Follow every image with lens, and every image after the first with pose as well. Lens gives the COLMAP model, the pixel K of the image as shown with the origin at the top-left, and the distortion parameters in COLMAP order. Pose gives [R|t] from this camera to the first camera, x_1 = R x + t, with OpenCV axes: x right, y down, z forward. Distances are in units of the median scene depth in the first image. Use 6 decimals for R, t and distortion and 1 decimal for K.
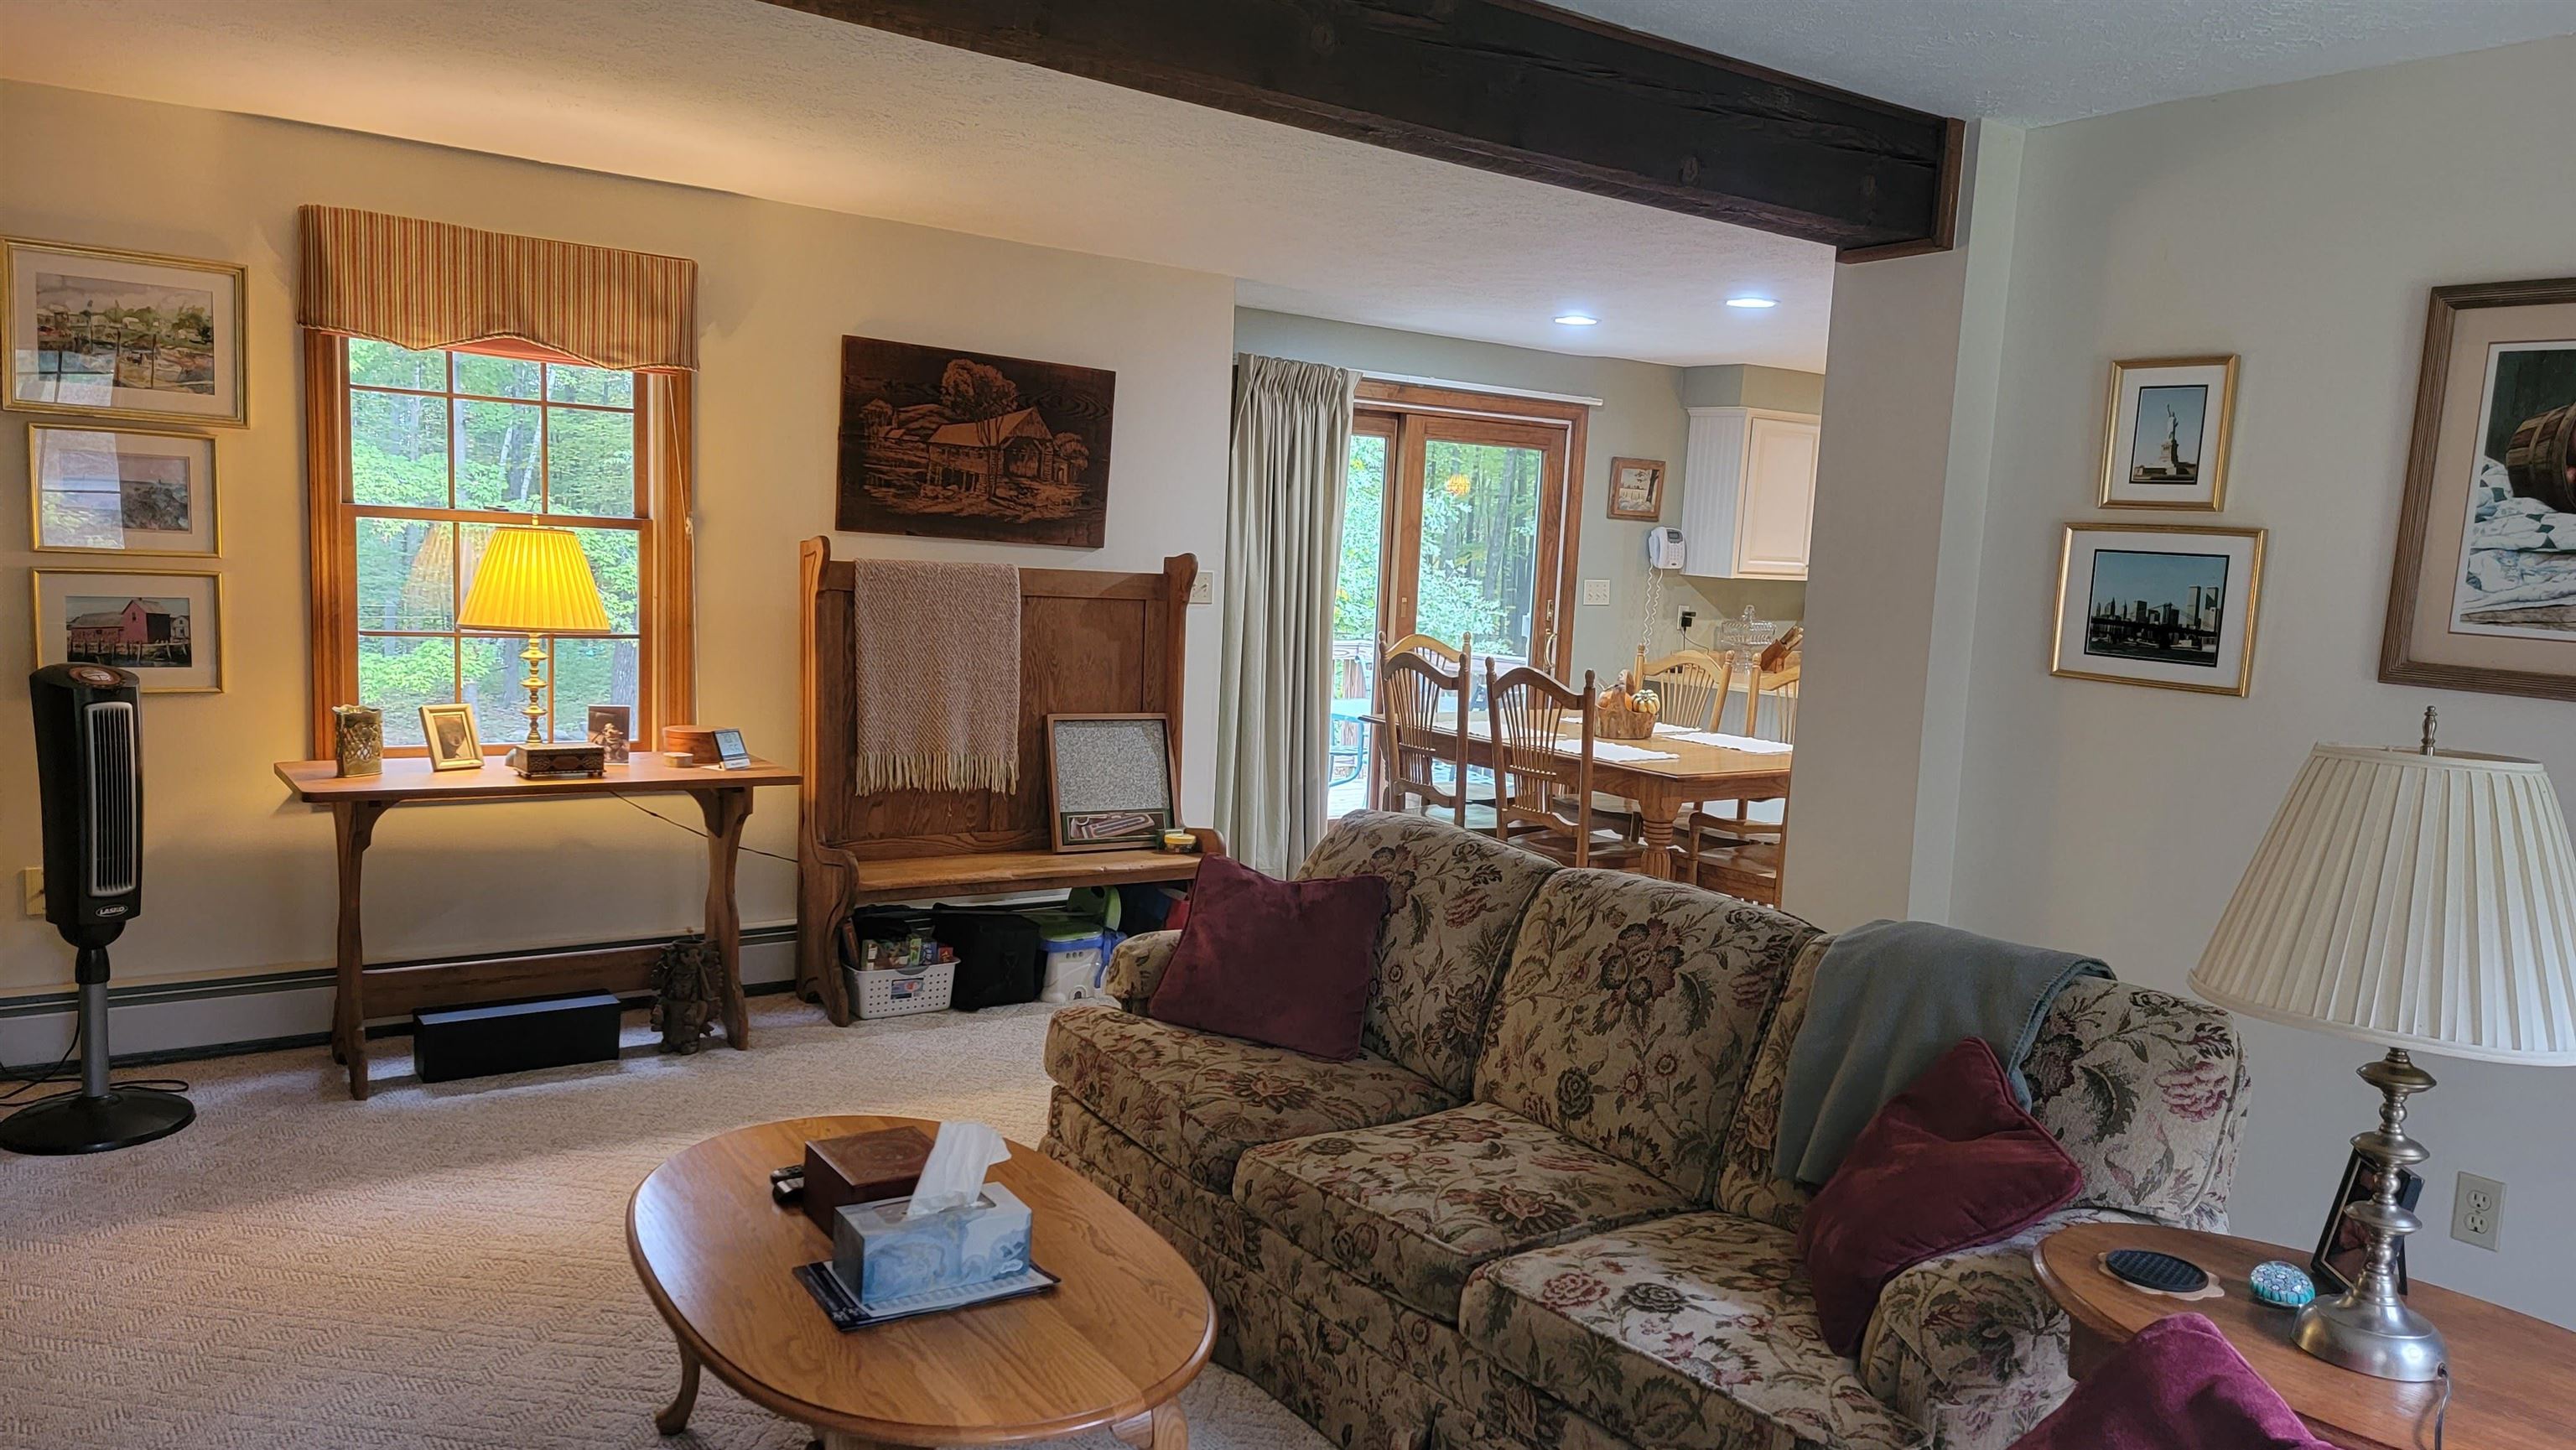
lens RADIAL K [[1757.7, 0, 1299.9], [0, 1757.7, 733.3], [0, 0, 1]] dist [0.076353, -0.055843]
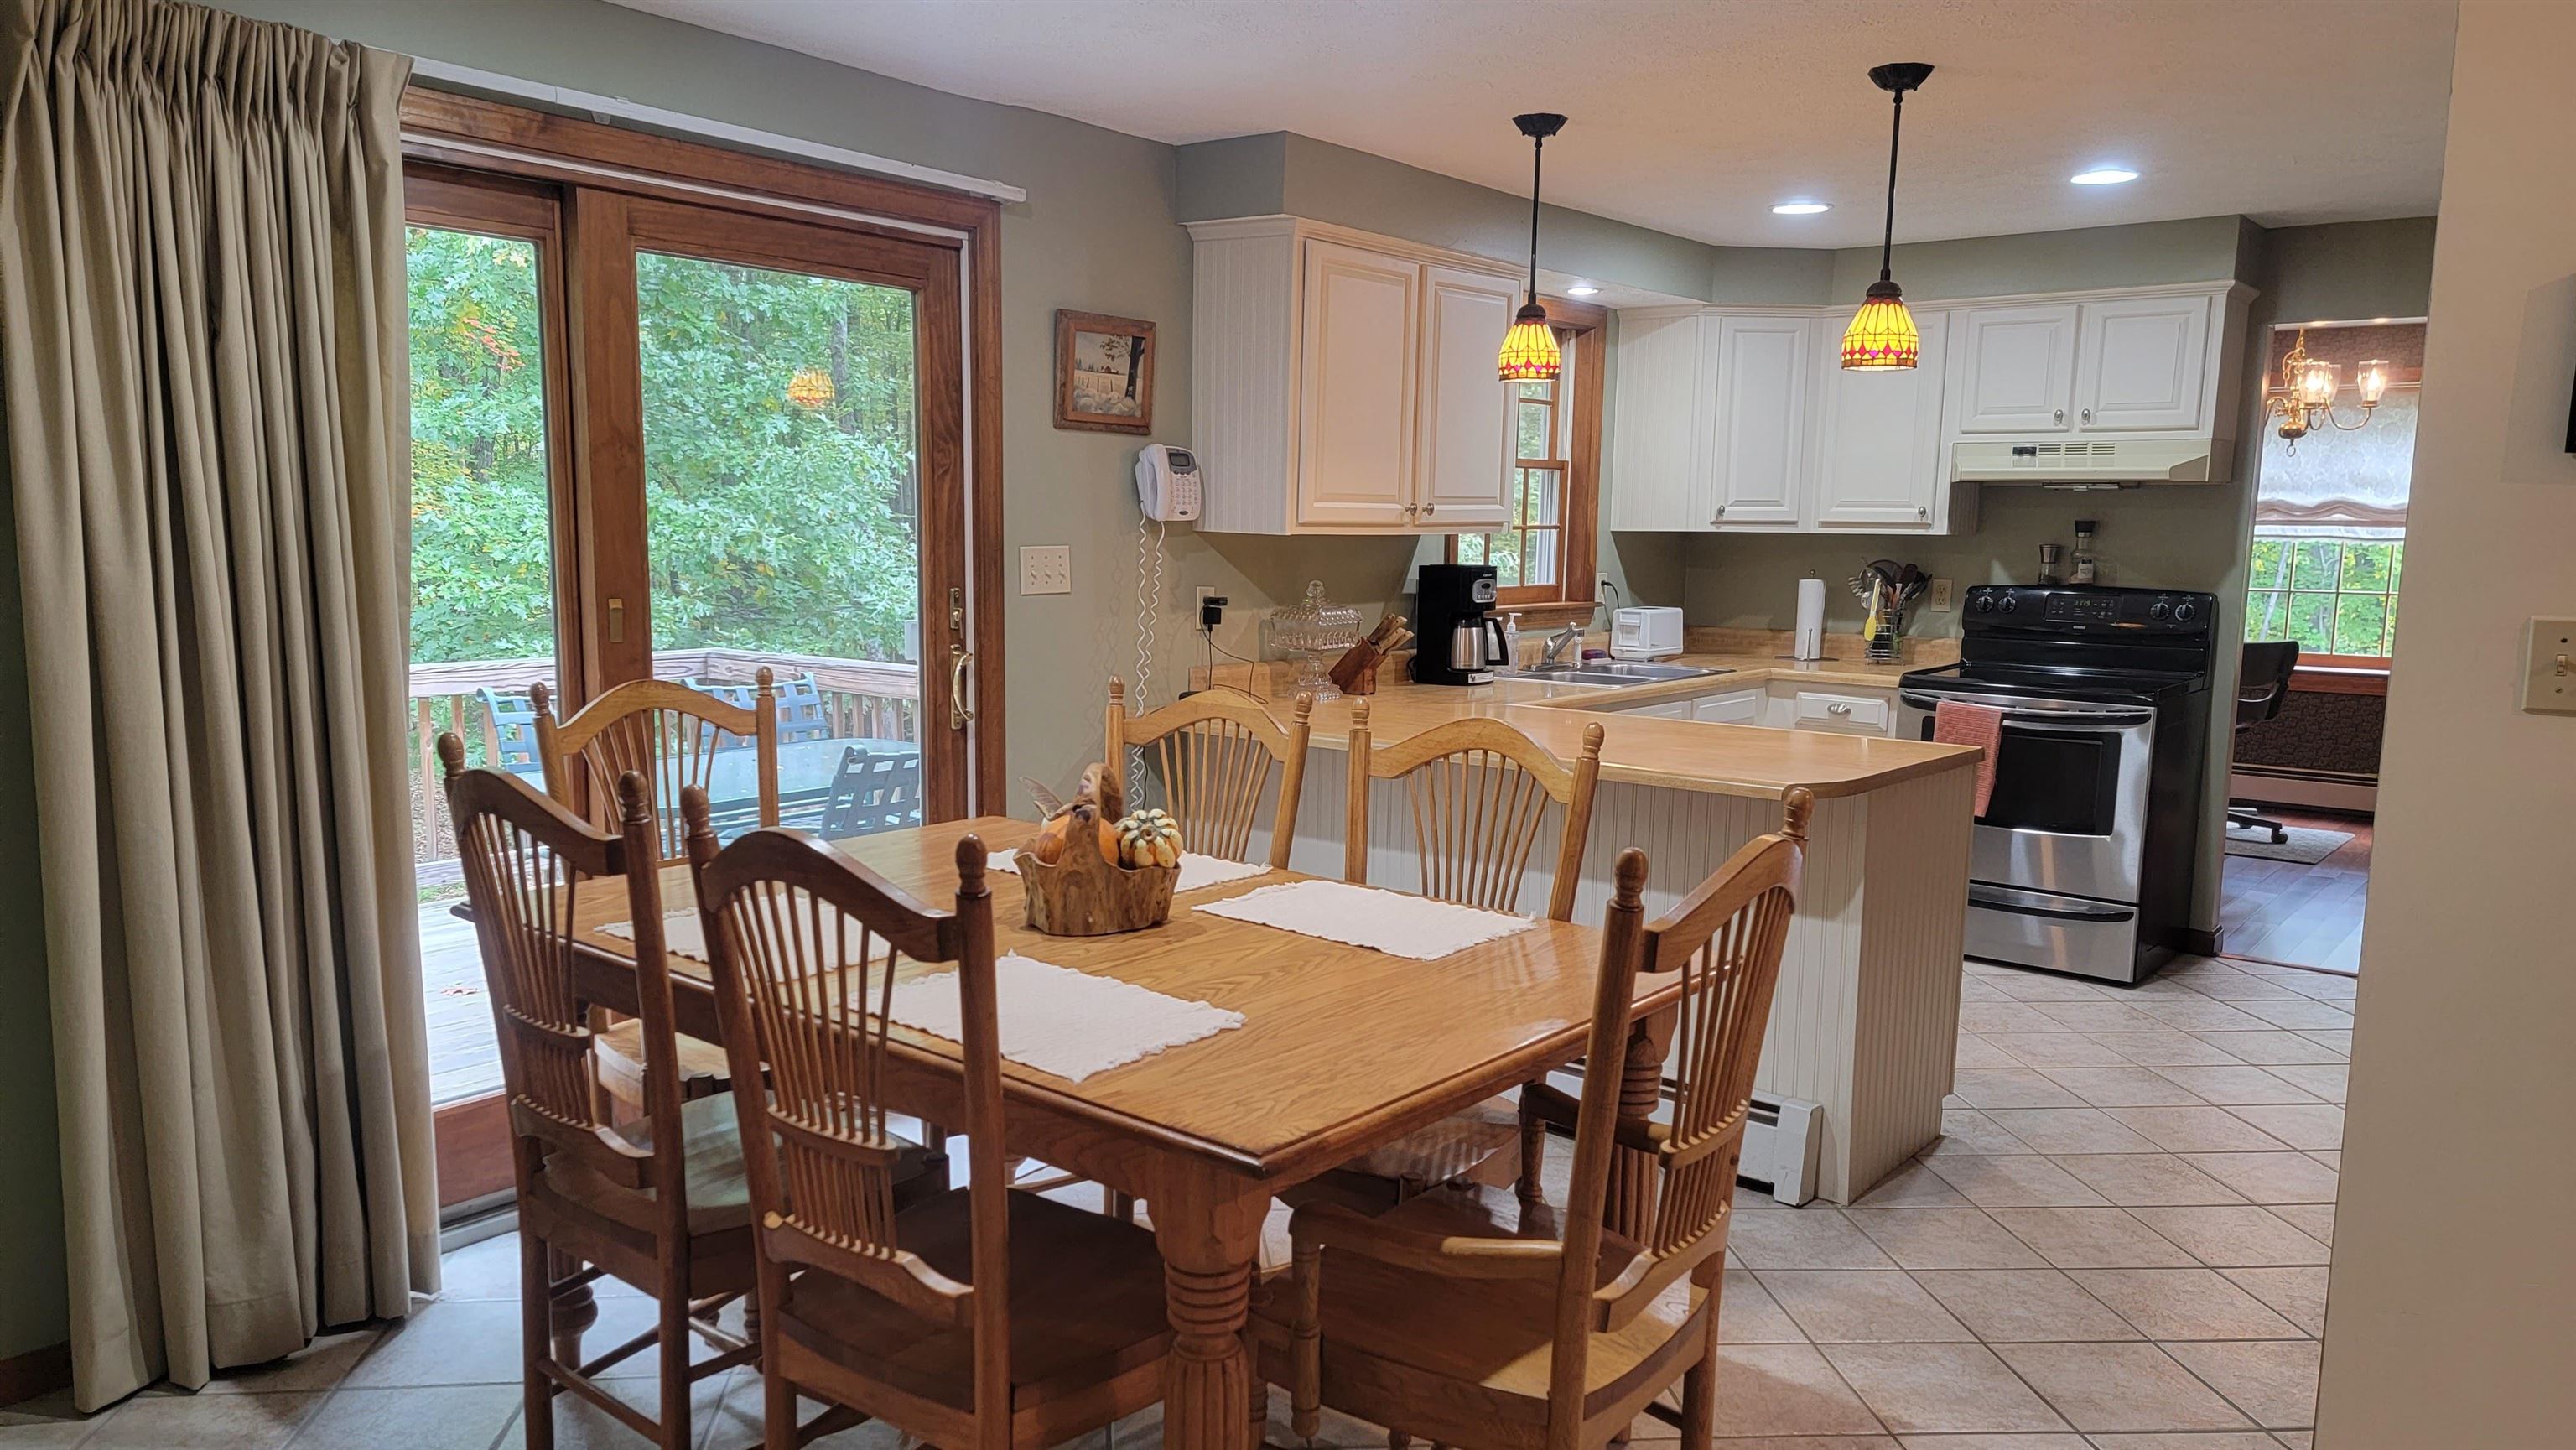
lens RADIAL K [[1757.7, 0, 1292.7], [0, 1757.7, 732.8], [0, 0, 1]] dist [0.076353, -0.055843]
pose [[0.960805, -0.067254, 0.268942, 0.096687], [0.061866, 0.997678, 0.028471, -0.042674], [-0.270233, -0.010716, 0.962735, 0.482012]]
